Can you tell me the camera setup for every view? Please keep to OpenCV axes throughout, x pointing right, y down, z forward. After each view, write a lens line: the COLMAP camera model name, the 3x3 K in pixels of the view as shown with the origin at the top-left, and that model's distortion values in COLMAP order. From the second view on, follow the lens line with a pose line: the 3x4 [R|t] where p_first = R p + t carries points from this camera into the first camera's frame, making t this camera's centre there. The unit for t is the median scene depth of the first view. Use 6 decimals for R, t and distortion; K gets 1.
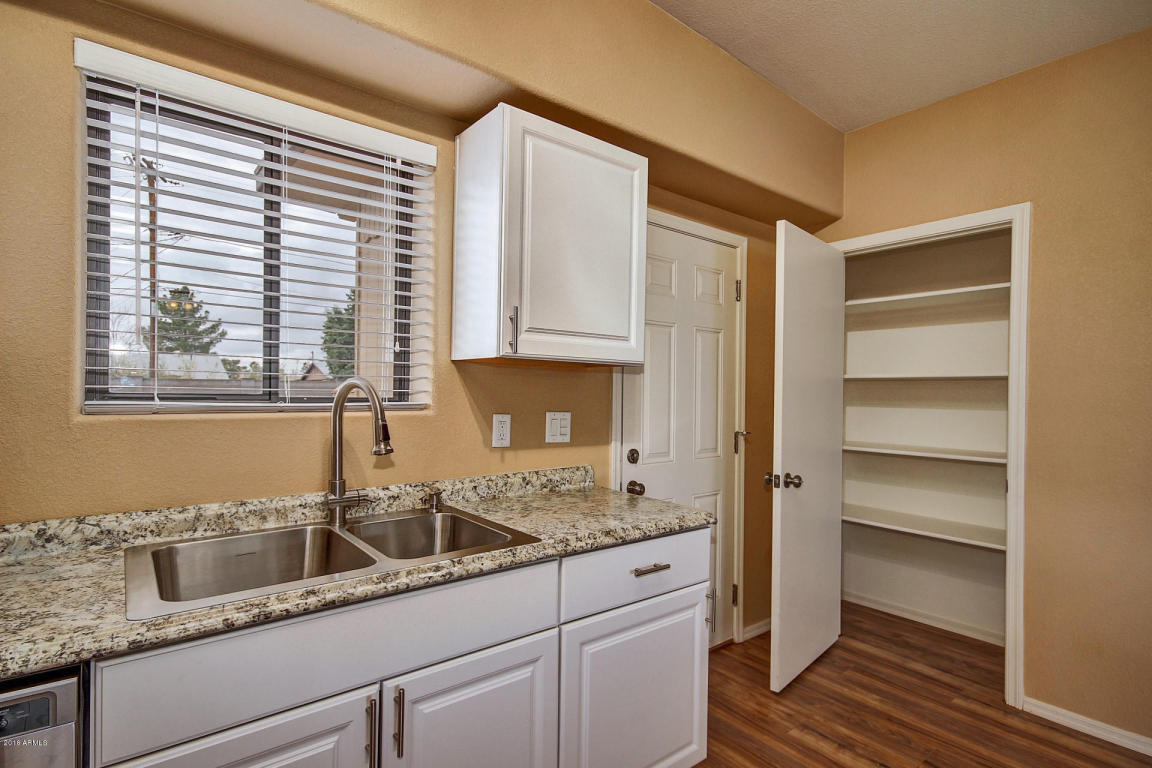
lens RADIAL K [[570.4, 0, 567.3], [0, 570.4, 393.4], [0, 0, 1]] dist [0.001347, 0.003153]
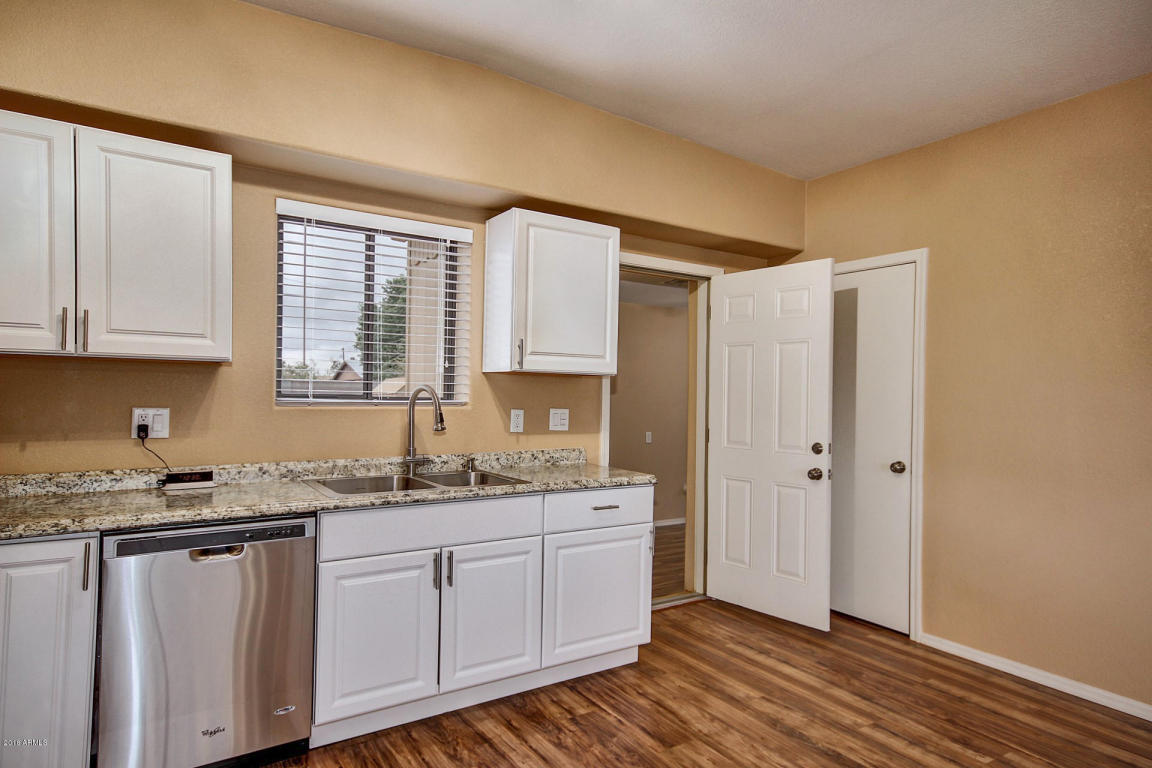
lens RADIAL K [[654.0, 0, 560.5], [0, 654.0, 397.3], [0, 0, 1]] dist [0.017342, 0.002027]
pose [[0.994841, 0.004316, -0.101350, 0.194010], [-0.004032, 0.999987, 0.003000, 0.001140], [0.101361, -0.002576, 0.994846, -0.758729]]
